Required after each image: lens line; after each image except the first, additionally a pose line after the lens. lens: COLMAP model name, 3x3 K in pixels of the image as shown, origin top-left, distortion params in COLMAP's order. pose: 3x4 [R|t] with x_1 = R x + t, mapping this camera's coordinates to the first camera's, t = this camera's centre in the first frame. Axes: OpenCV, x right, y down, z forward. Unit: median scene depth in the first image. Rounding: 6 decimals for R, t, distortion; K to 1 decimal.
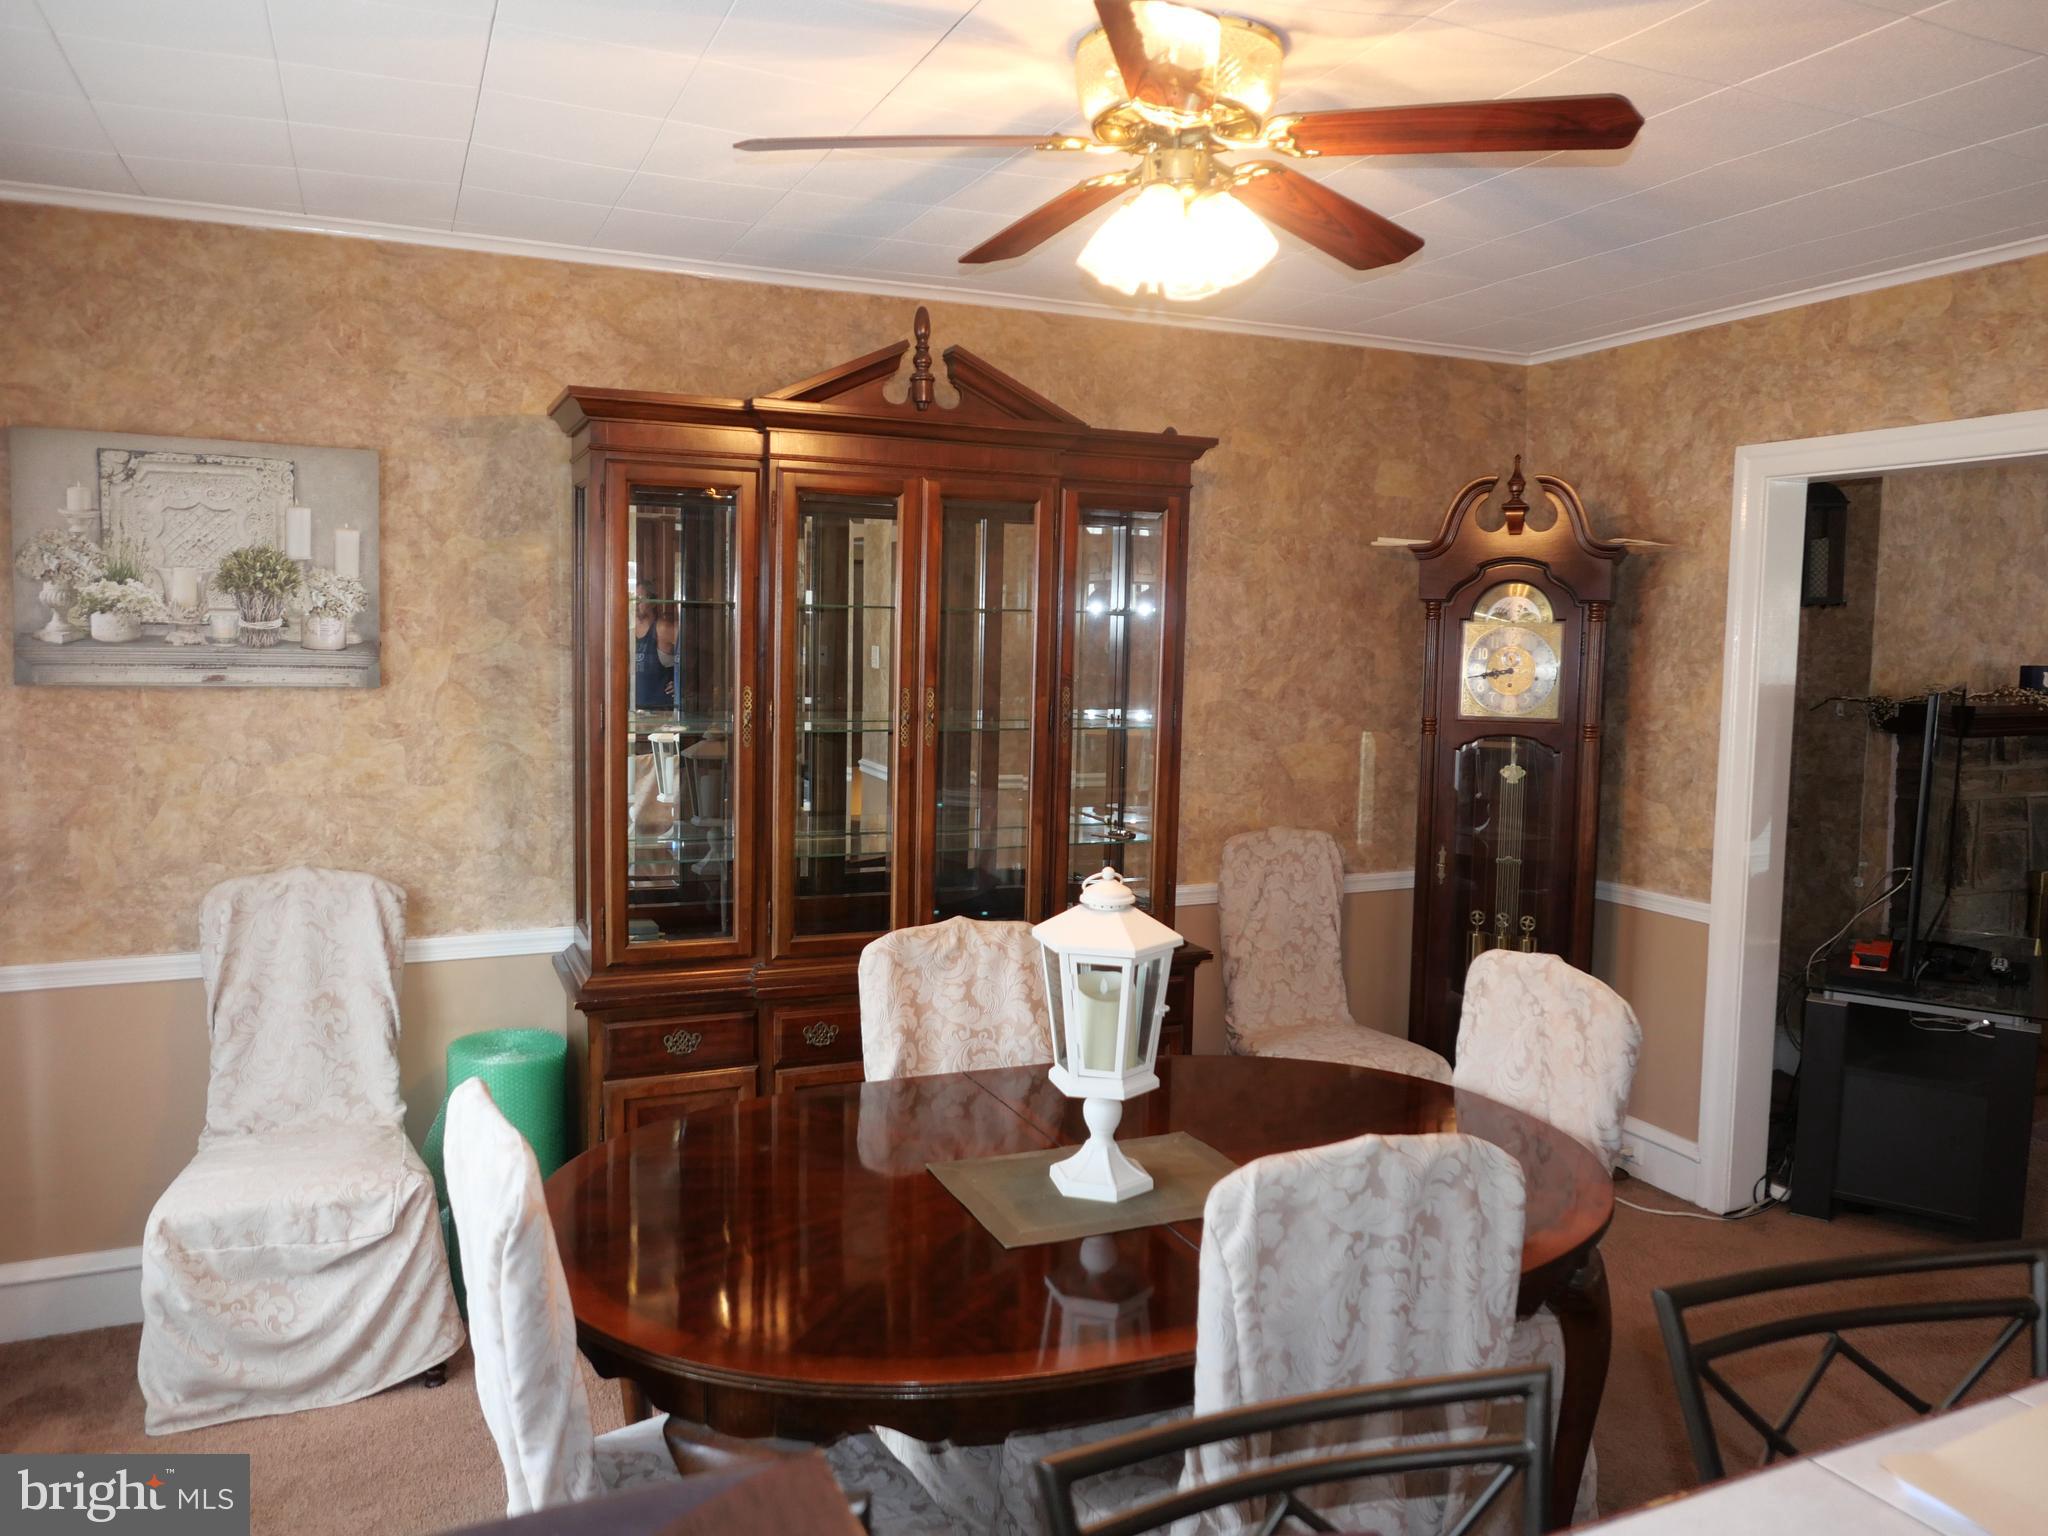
lens RADIAL K [[1460.4, 0, 1038.4], [0, 1460.4, 772.6], [0, 0, 1]] dist [-0.023618, 0.018291]
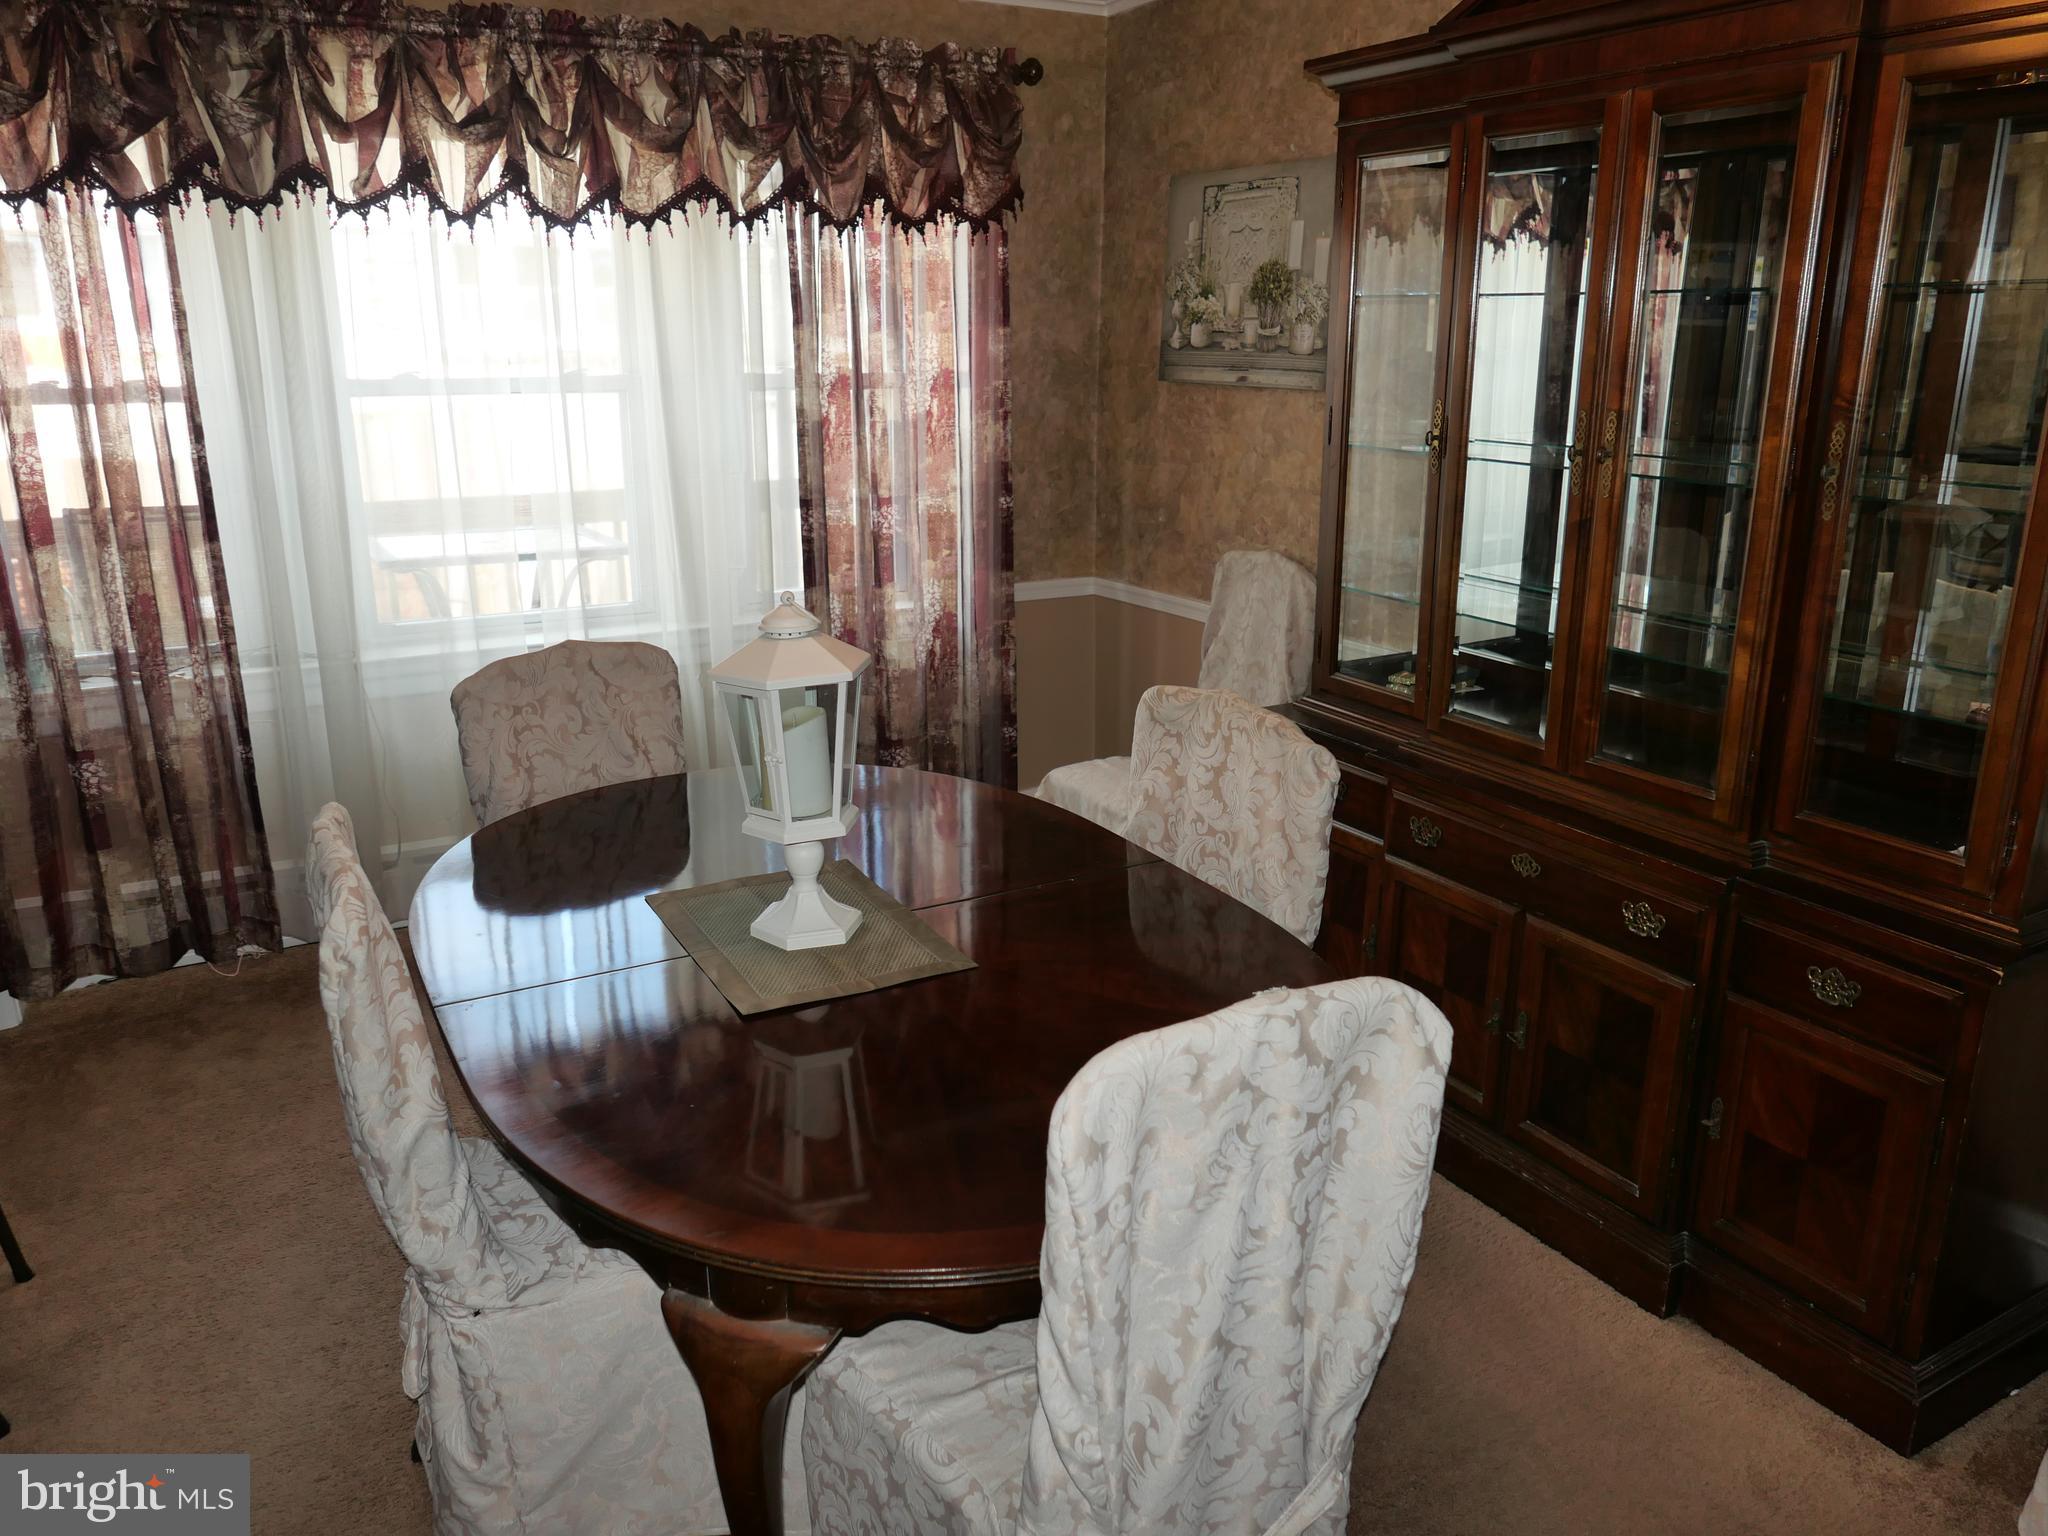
lens RADIAL K [[1460.4, 0, 1025.8], [0, 1460.4, 752.9], [0, 0, 1]] dist [-0.023618, 0.018291]
pose [[0.107724, 0.260749, -0.959378, 0.595920], [-0.094007, 0.963341, 0.251271, -0.049803], [0.989726, 0.063120, 0.128288, 0.650925]]
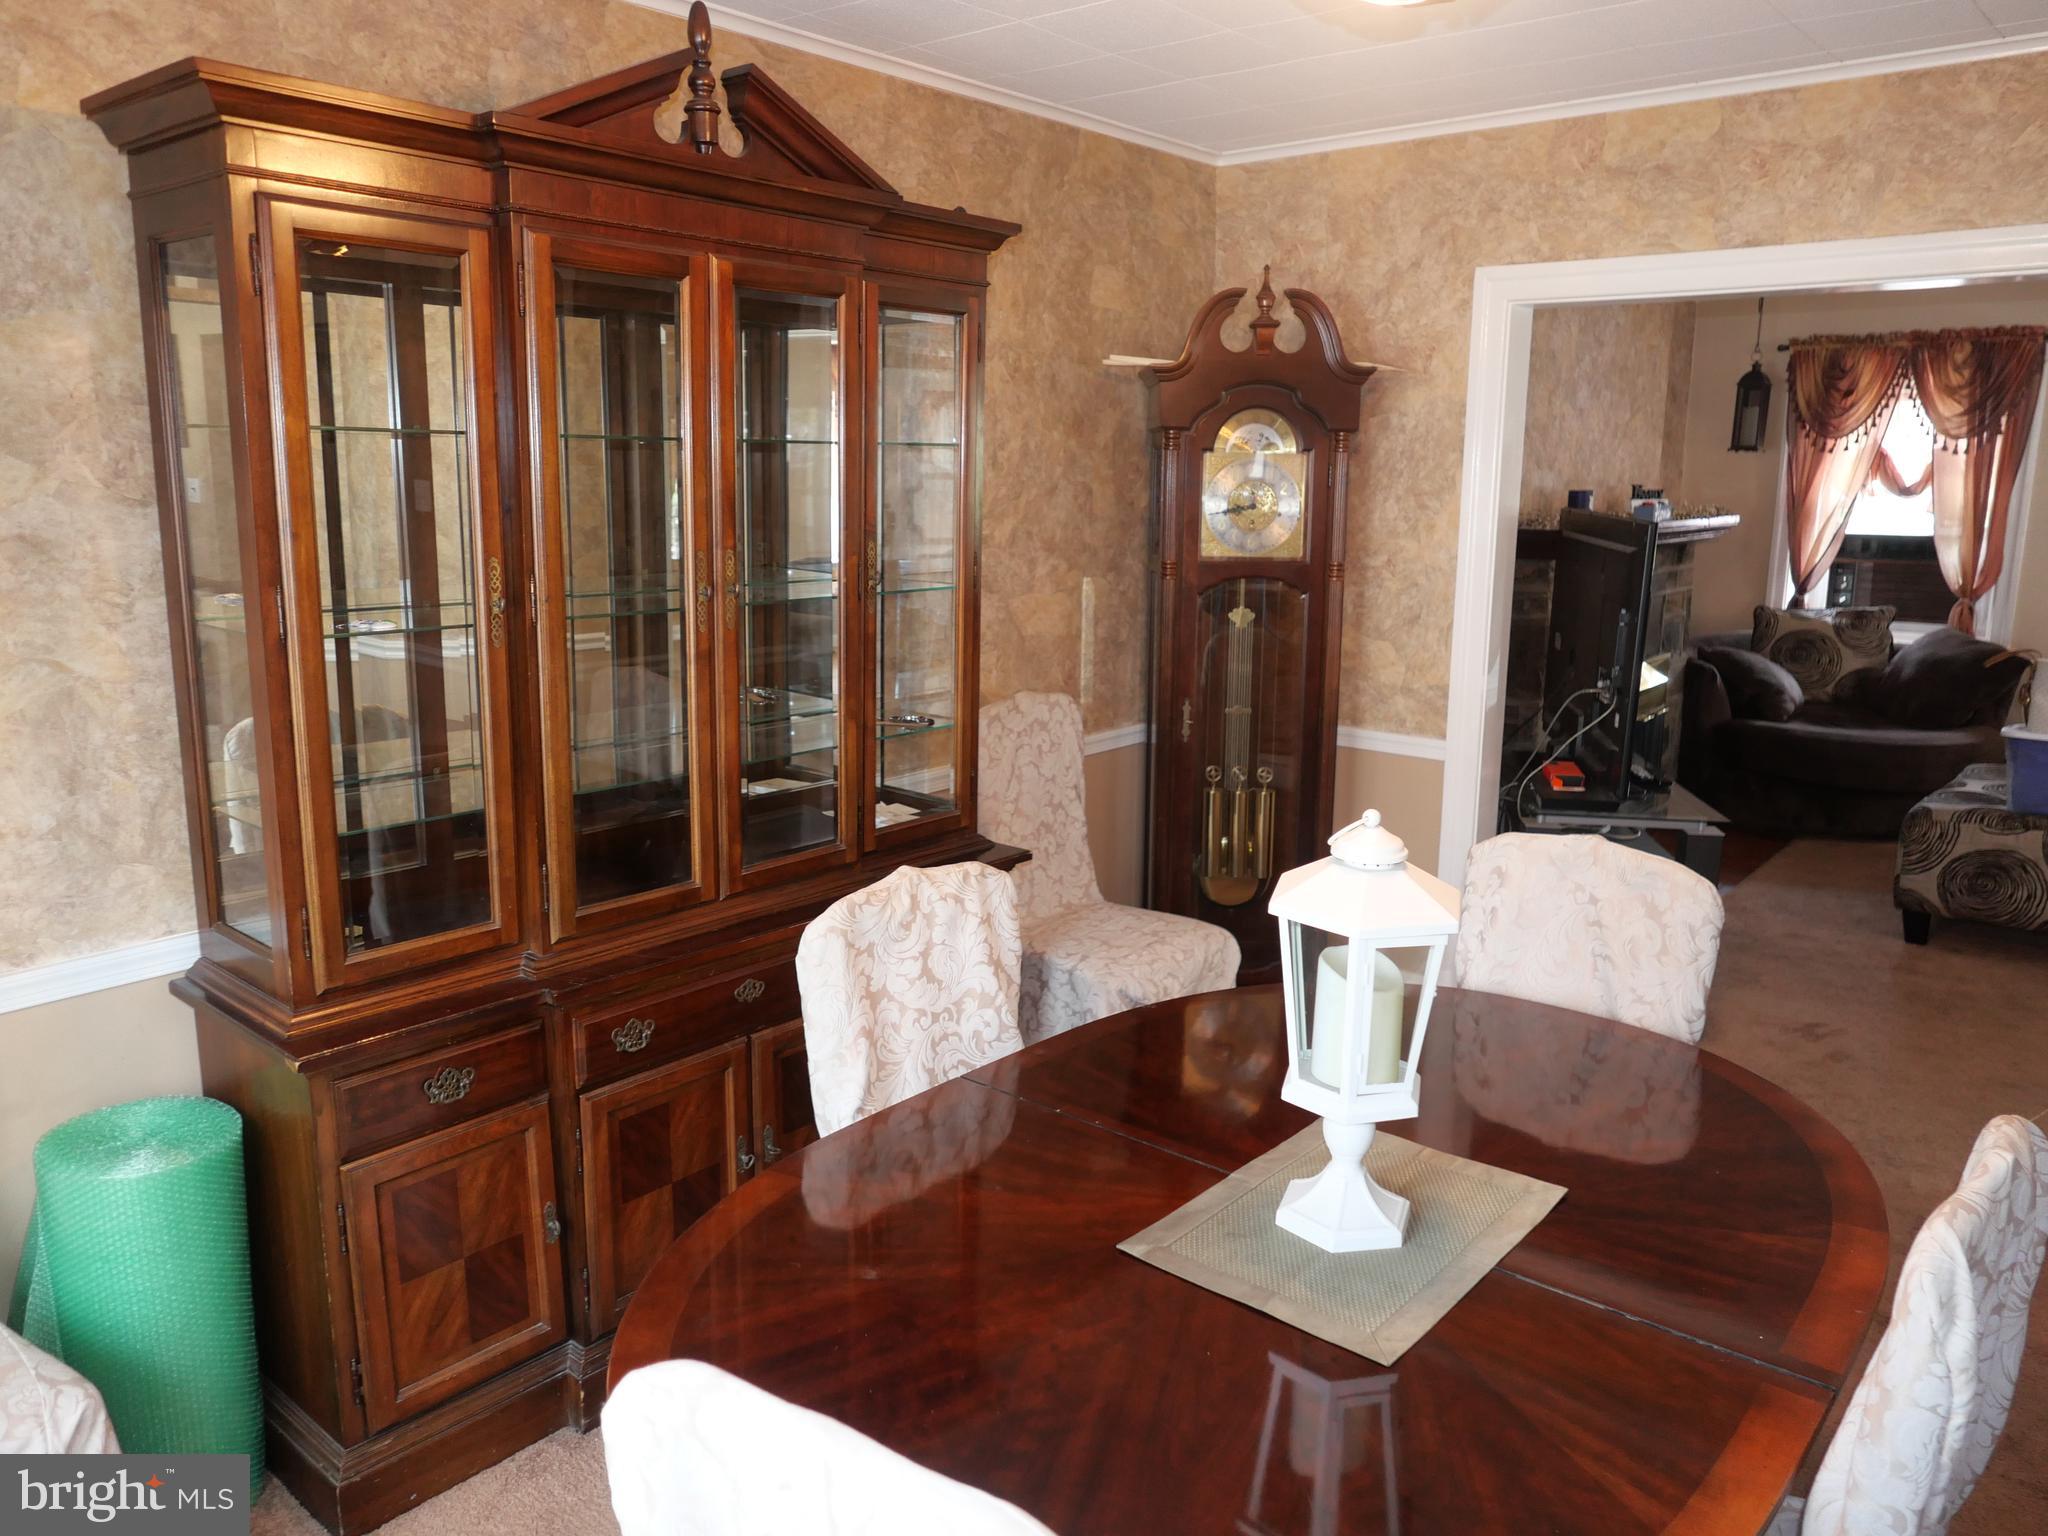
lens RADIAL K [[1460.4, 0, 1014.5], [0, 1460.4, 760.0], [0, 0, 1]] dist [-0.023618, 0.018291]
pose [[0.901970, -0.092370, 0.421803, -0.257619], [0.045601, 0.991765, 0.119674, -0.033379], [-0.429384, -0.088708, 0.898755, 0.263457]]
